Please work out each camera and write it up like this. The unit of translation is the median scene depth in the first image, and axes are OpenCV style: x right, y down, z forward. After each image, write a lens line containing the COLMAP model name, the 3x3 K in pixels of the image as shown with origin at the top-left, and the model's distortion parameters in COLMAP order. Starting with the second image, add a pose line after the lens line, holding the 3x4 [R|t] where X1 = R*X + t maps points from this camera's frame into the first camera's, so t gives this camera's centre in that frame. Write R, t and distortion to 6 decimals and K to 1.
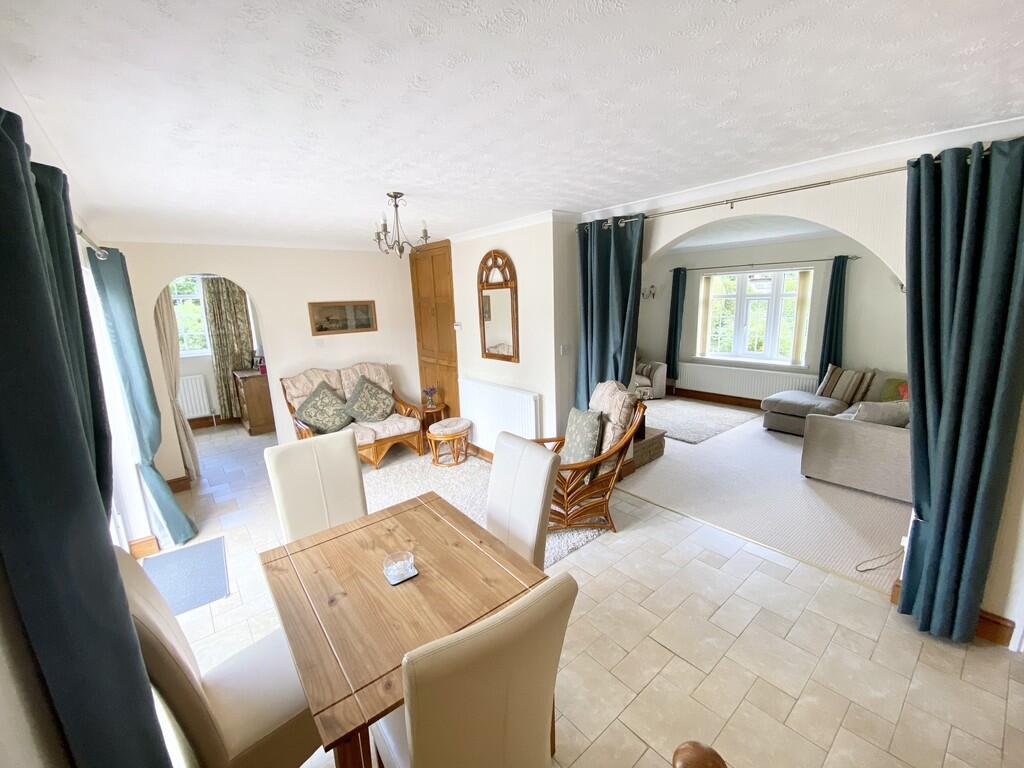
lens RADIAL K [[411.0, 0, 512.0], [0, 411.0, 384.0], [0, 0, 1]] dist [0.027439, -0.026567]
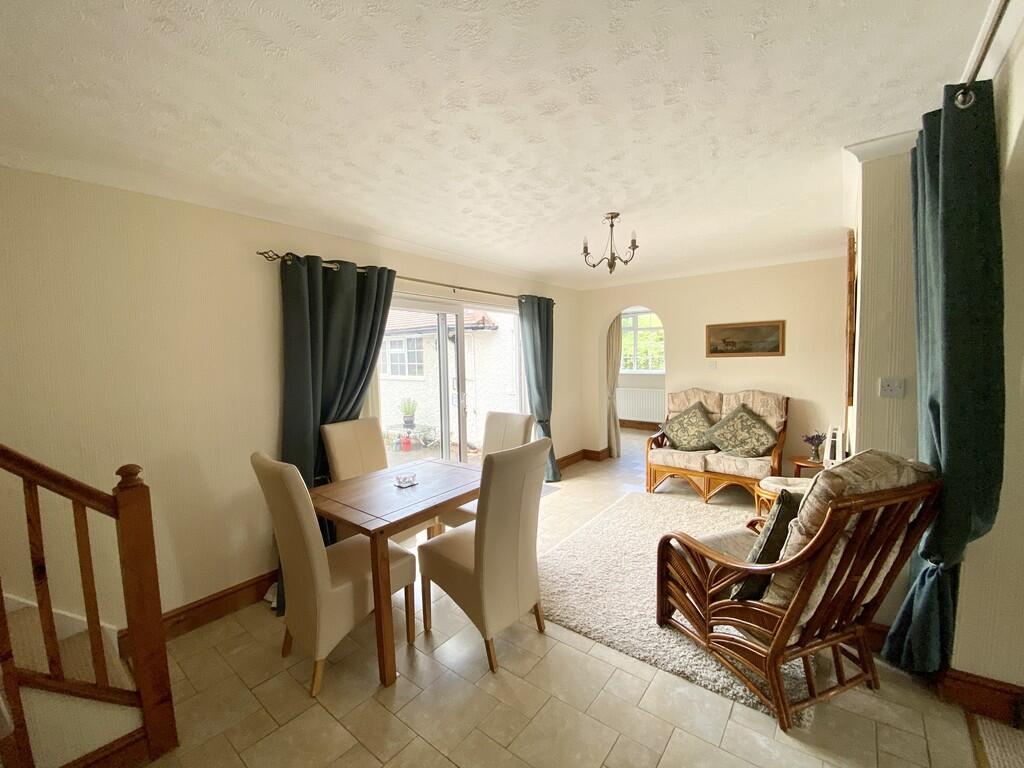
lens RADIAL K [[411.0, 0, 512.0], [0, 411.0, 384.0], [0, 0, 1]] dist [0.027439, -0.026567]
pose [[0.217360, 0.097194, -0.971240, 0.428178], [-0.185385, 0.981030, 0.056685, -0.021739], [0.958325, 0.167732, 0.231255, 0.325837]]
